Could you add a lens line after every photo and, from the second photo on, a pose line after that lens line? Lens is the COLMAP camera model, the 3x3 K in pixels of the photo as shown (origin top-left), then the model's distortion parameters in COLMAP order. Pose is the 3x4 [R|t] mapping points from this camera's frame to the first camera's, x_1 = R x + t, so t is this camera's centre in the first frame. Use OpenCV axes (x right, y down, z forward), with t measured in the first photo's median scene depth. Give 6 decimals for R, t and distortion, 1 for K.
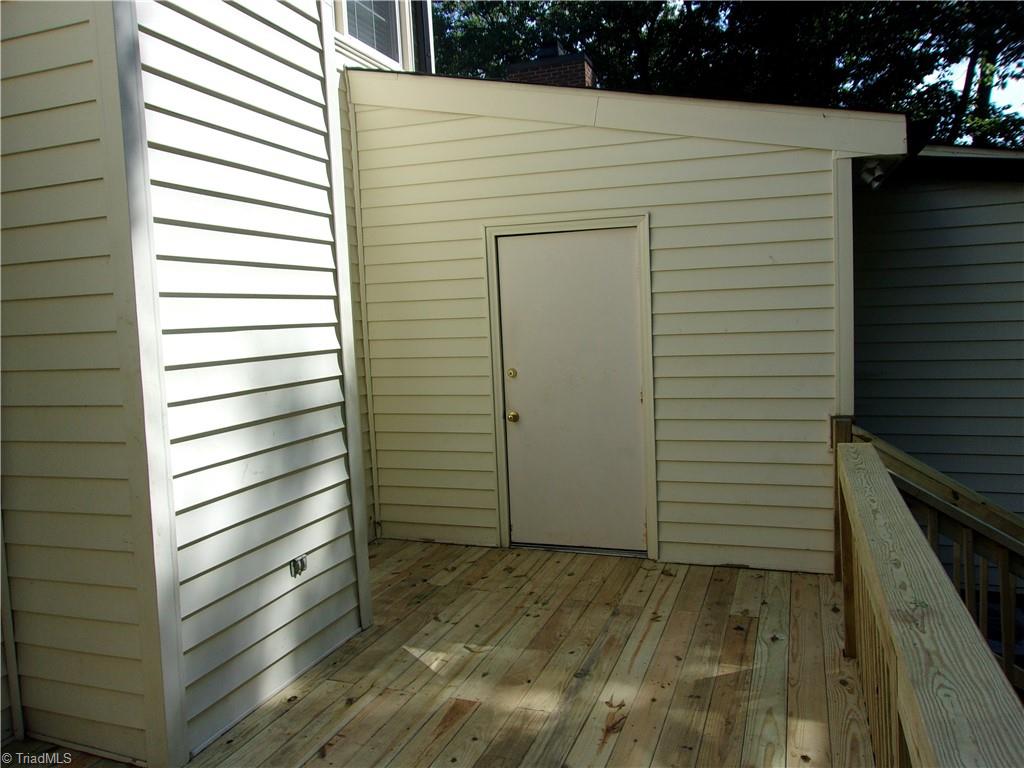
lens RADIAL K [[806.5, 0, 509.4], [0, 806.5, 376.7], [0, 0, 1]] dist [-0.004673, 0.026546]
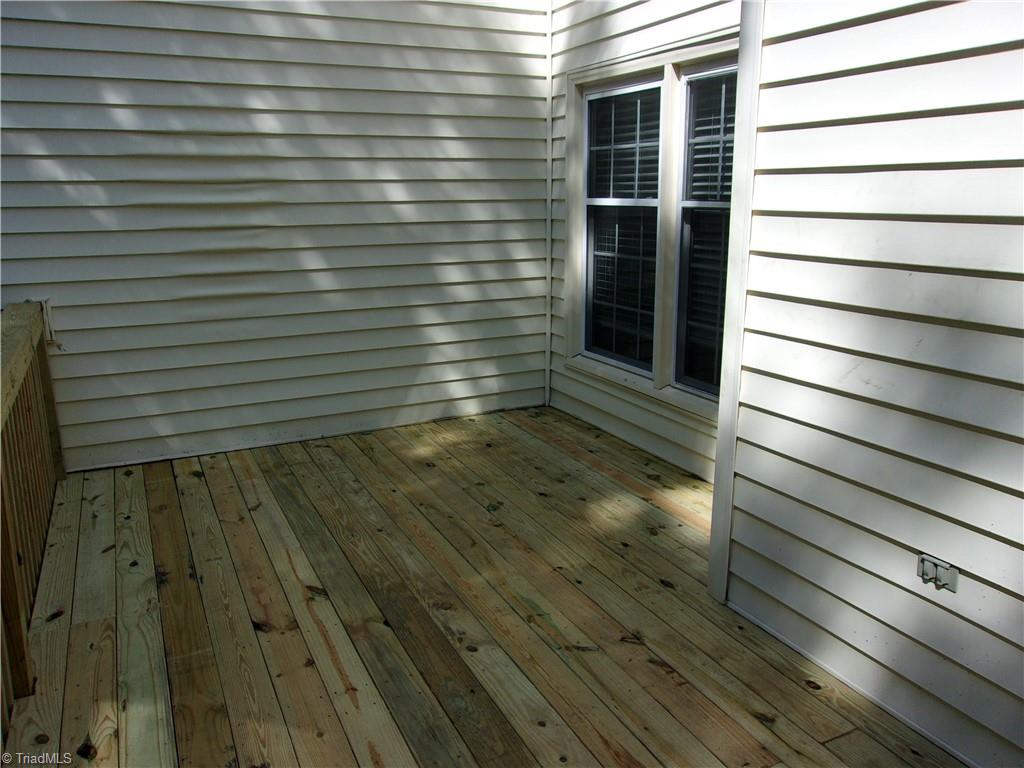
lens RADIAL K [[806.5, 0, 511.0], [0, 806.5, 385.9], [0, 0, 1]] dist [-0.004673, 0.026546]
pose [[-0.701650, 0.213761, -0.679701, 0.365720], [-0.014454, 0.949471, 0.313522, -0.089539], [0.712376, 0.229807, -0.663106, 1.209284]]
